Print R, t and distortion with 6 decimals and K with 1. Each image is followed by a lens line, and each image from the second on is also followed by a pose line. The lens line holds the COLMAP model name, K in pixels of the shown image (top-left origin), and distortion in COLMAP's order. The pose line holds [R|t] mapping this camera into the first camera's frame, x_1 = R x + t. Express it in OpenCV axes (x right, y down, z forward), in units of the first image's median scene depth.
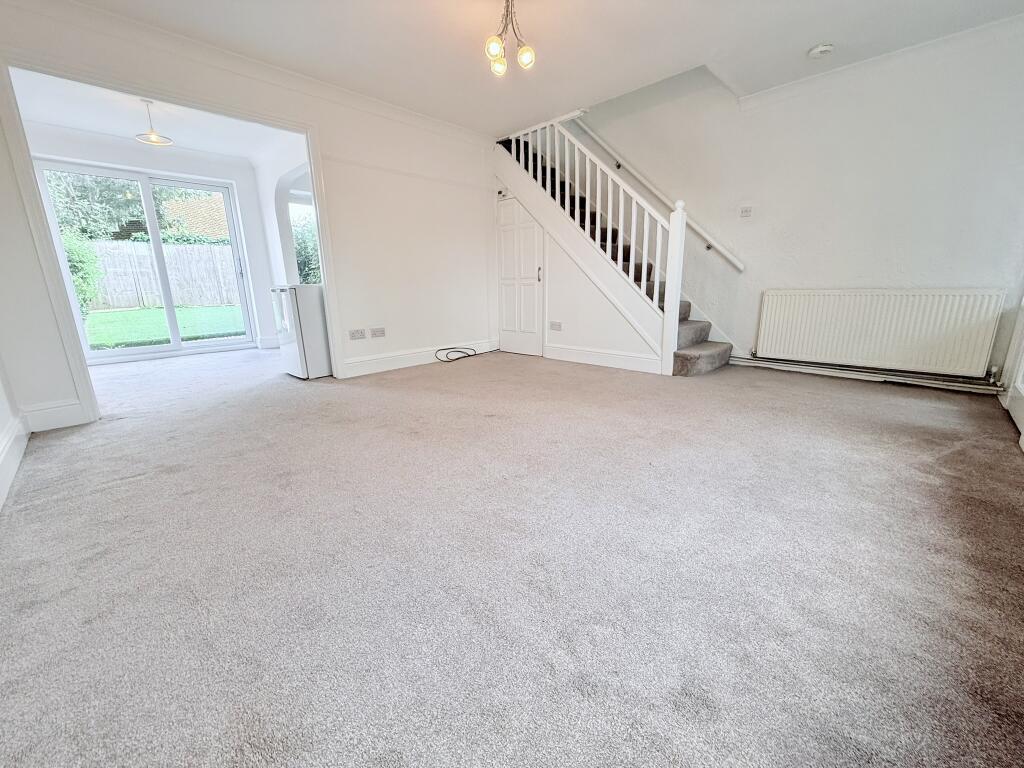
lens RADIAL K [[410.1, 0, 512.0], [0, 410.1, 384.0], [0, 0, 1]] dist [-0.000102, -0.000143]
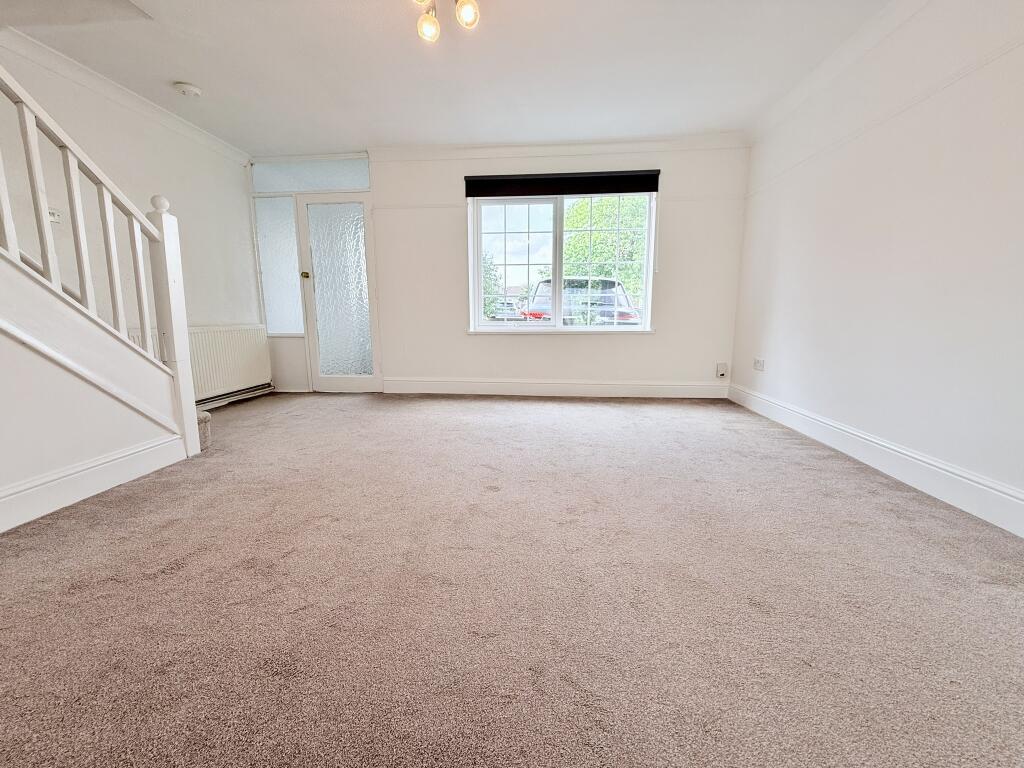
lens RADIAL K [[410.1, 0, 512.0], [0, 410.1, 384.0], [0, 0, 1]] dist [-0.000102, -0.000143]
pose [[-0.636603, -0.112827, 0.762893, -0.485198], [0.188935, 0.936276, 0.296127, -0.249536], [-0.747690, 0.332653, -0.574719, 1.040029]]
